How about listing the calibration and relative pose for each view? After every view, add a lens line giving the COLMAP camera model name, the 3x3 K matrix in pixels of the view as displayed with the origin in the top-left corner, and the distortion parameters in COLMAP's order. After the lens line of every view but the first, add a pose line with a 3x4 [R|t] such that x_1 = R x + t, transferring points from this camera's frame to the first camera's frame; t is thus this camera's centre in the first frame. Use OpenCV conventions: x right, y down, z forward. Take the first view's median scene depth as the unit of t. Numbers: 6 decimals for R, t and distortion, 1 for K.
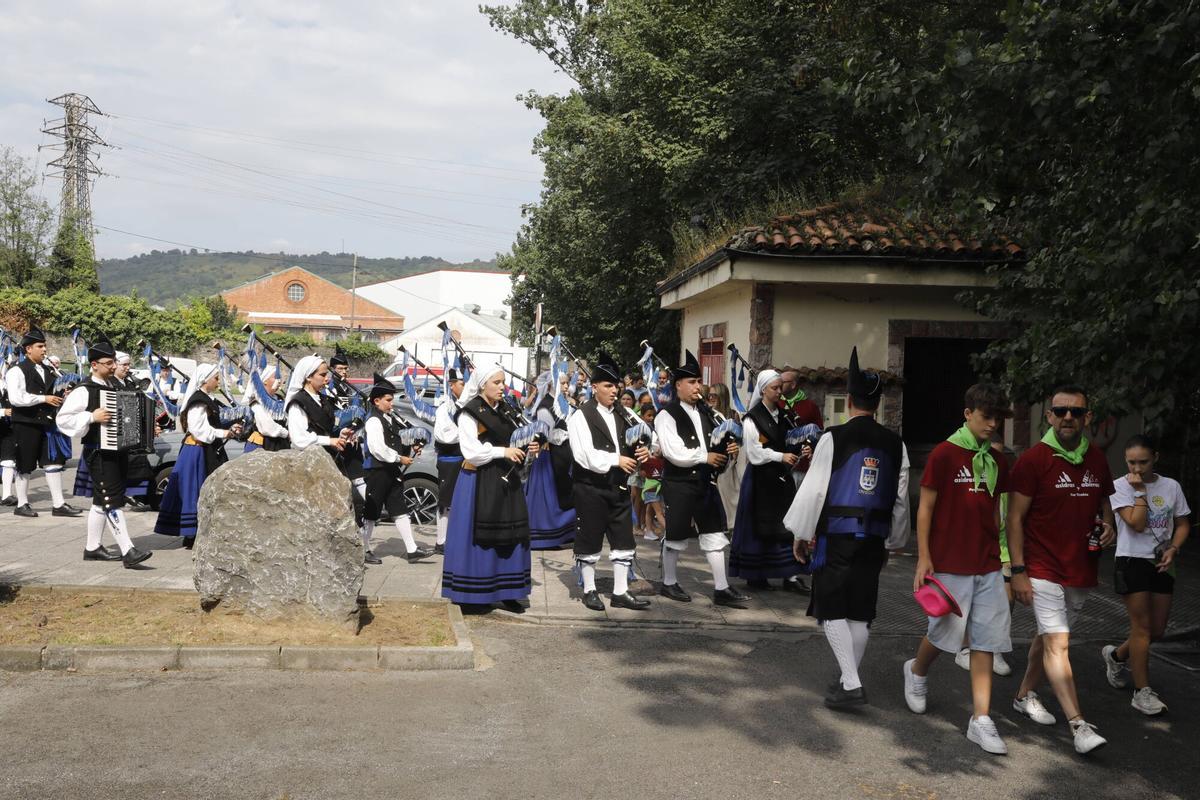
lens RADIAL K [[1141.4, 0, 598.1], [0, 1141.4, 400.8], [0, 0, 1]] dist [0.054252, 0.000000]
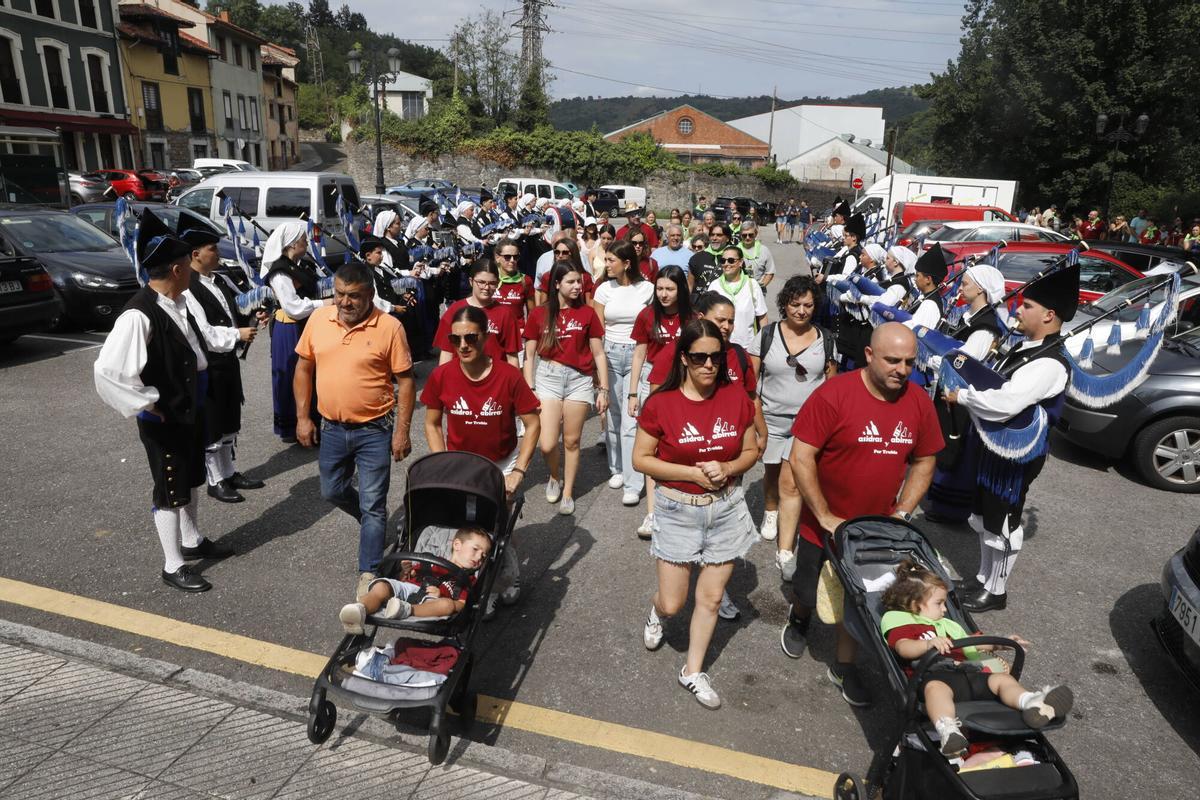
lens RADIAL K [[808.8, 0, 597.1], [0, 808.8, 404.8], [0, 0, 1]] dist [-0.053435, 0.020433]
pose [[0.950906, 0.076728, -0.299818, -0.115810], [-0.003342, 0.971269, 0.237961, -0.014006], [0.309462, -0.225276, 0.923842, 0.162833]]
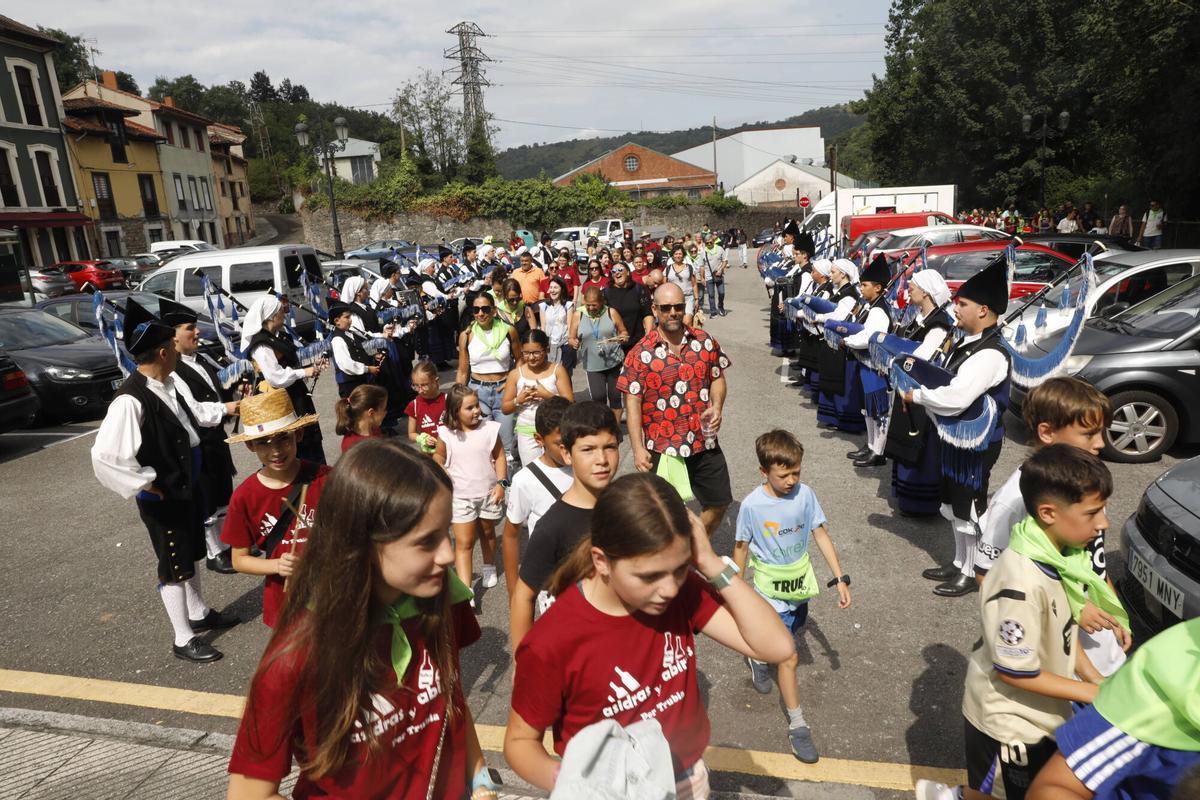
lens RADIAL K [[808.8, 0, 599.4], [0, 808.8, 404.1], [0, 0, 1]] dist [-0.053435, 0.020433]
pose [[0.962498, -0.040218, -0.268291, -0.114636], [0.094239, 0.976931, 0.191638, -0.014527], [0.254395, -0.209734, 0.944084, 0.157864]]
